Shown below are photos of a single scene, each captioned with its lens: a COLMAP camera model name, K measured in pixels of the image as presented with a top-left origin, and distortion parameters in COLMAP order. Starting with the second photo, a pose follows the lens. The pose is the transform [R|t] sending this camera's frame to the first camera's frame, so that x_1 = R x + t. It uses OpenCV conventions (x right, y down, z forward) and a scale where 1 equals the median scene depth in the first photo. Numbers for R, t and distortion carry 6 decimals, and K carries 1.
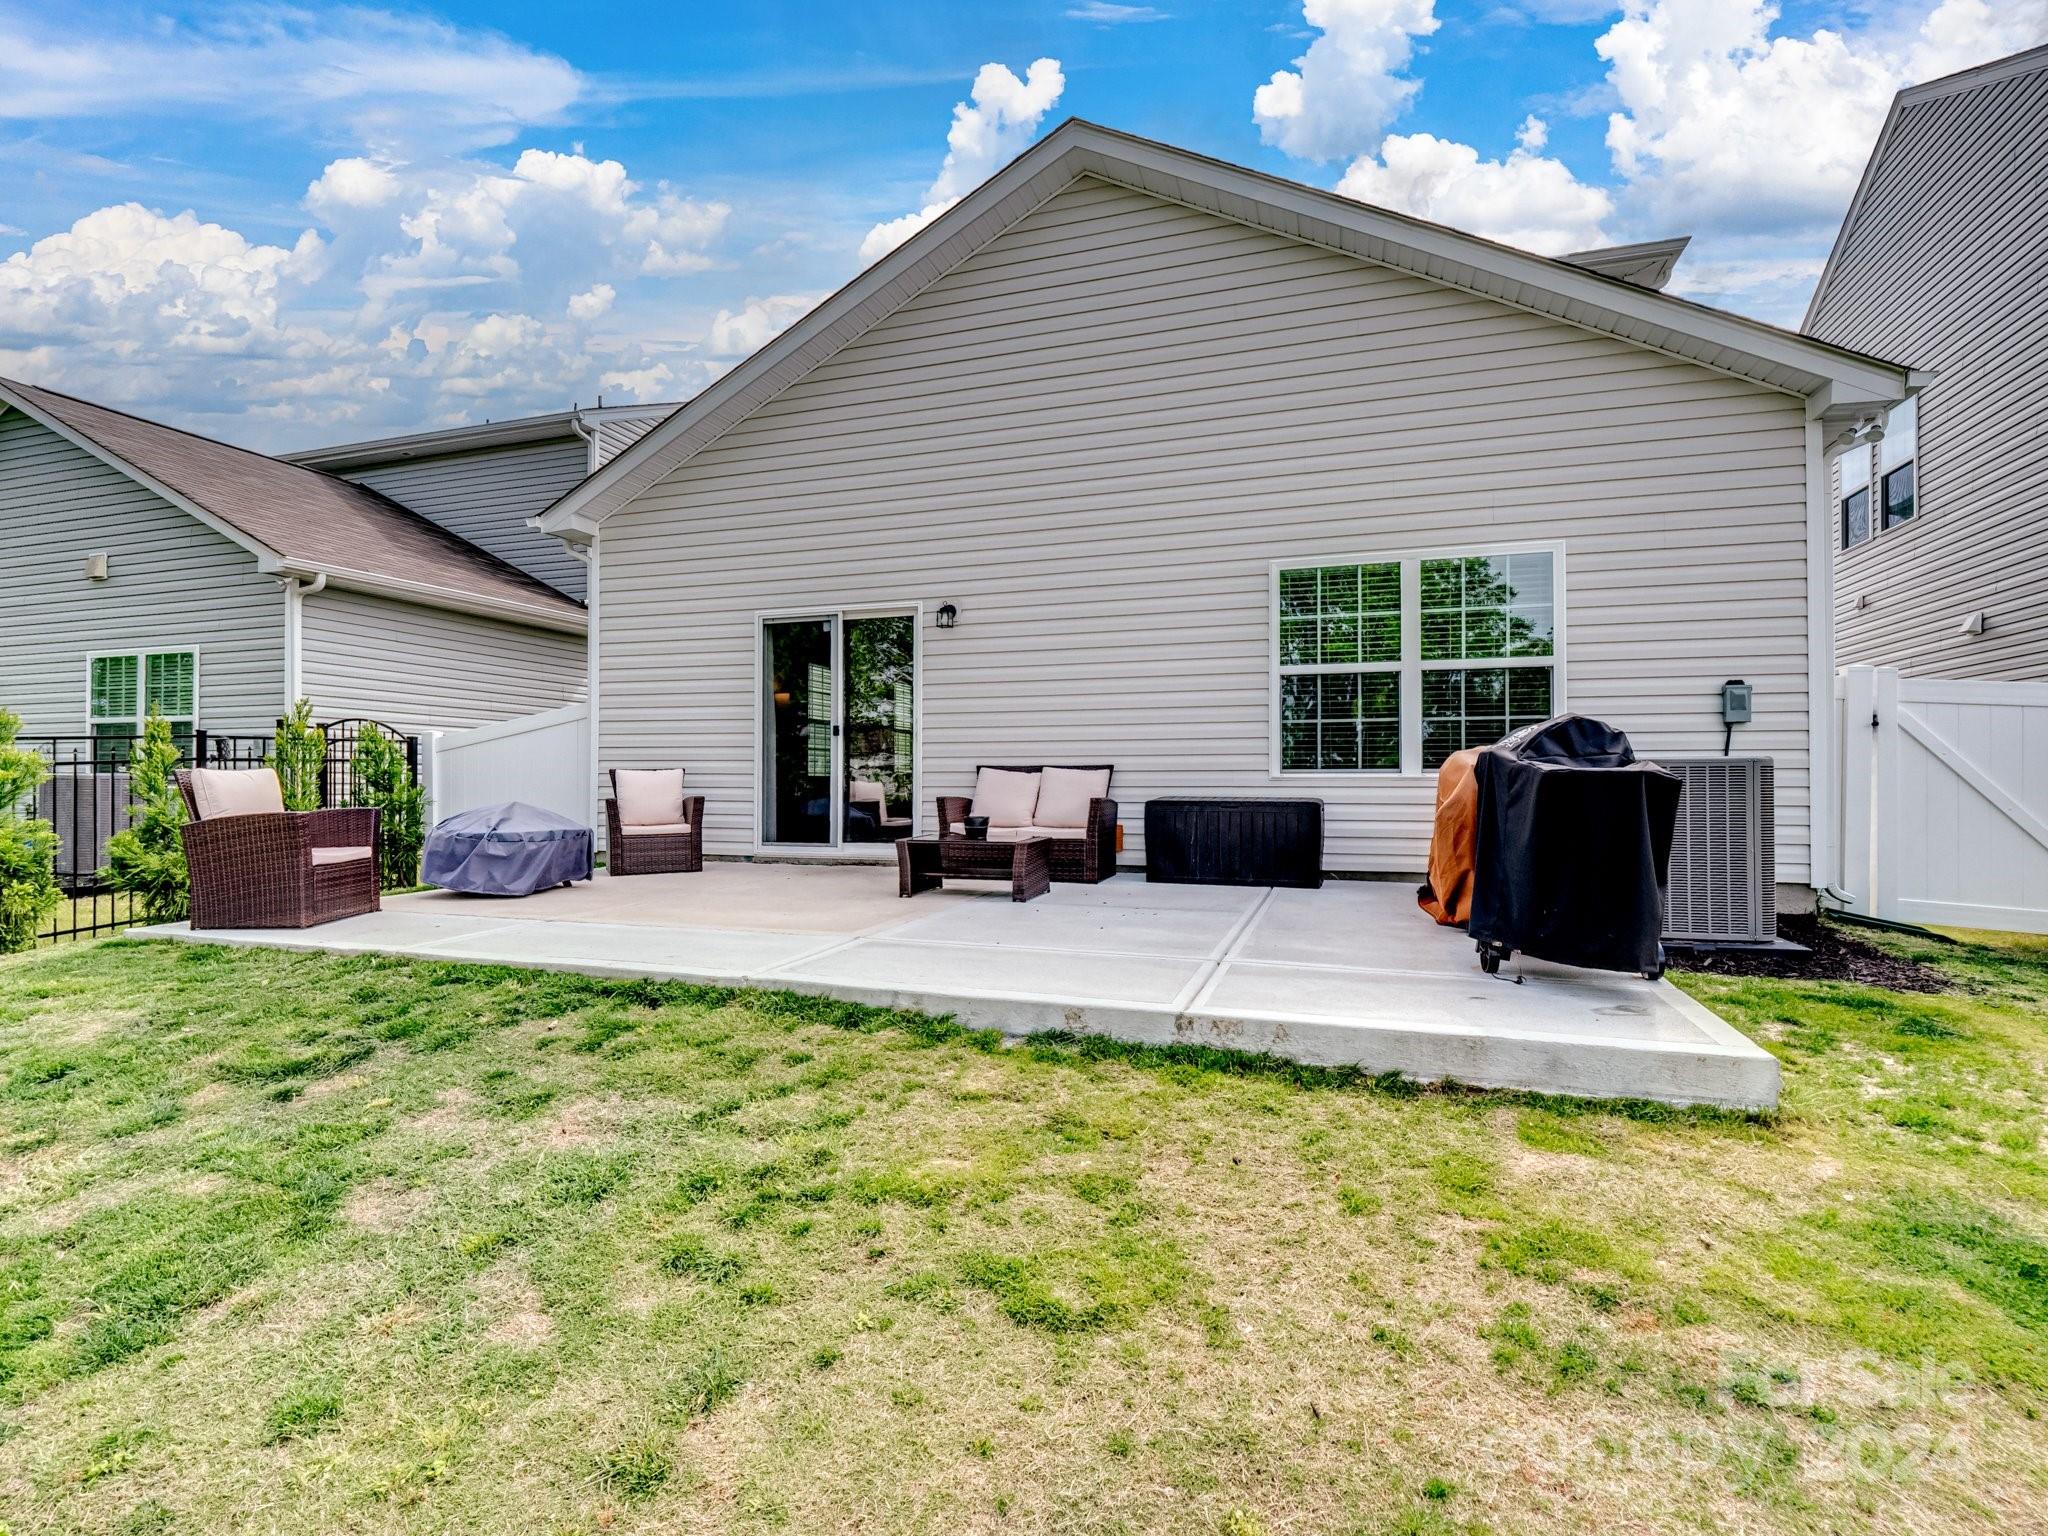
lens RADIAL K [[991.3, 0, 1013.6], [0, 991.3, 748.5], [0, 0, 1]] dist [-0.000470, 0.000498]
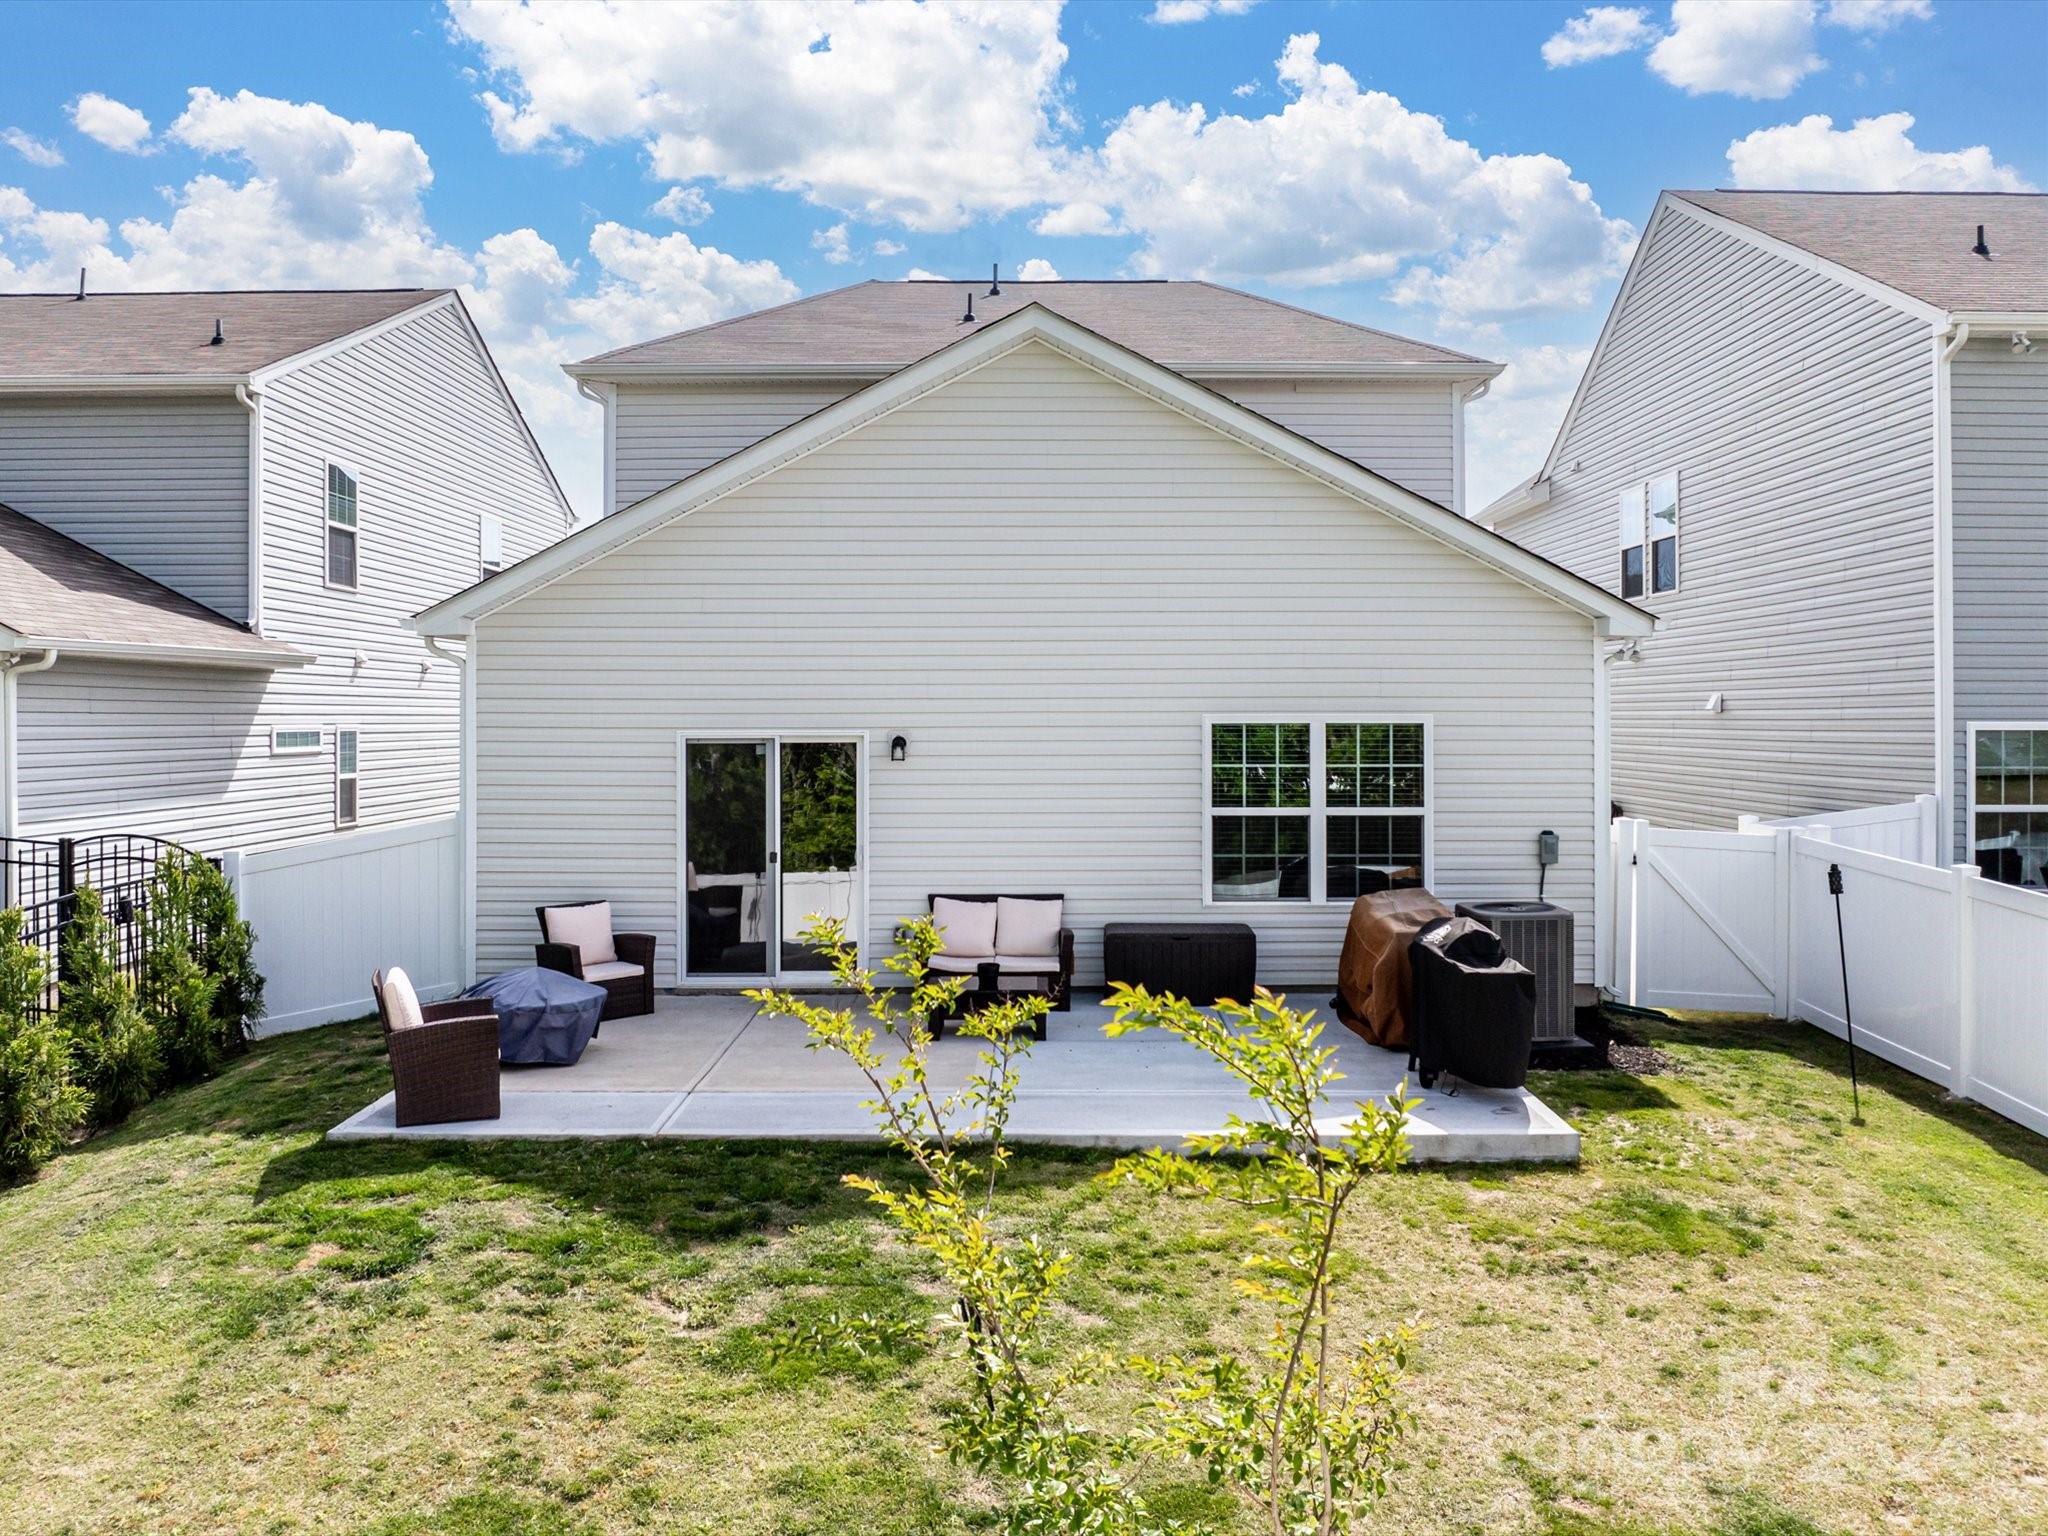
lens RADIAL K [[1571.4, 0, 1029.2], [0, 1571.4, 653.3], [0, 0, 1]] dist [-0.014169, -0.010569]
pose [[0.946287, 0.008027, 0.323227, -1.200124], [-0.006587, 0.999963, -0.005549, -0.578133], [-0.323260, 0.003122, 0.946305, -1.499848]]
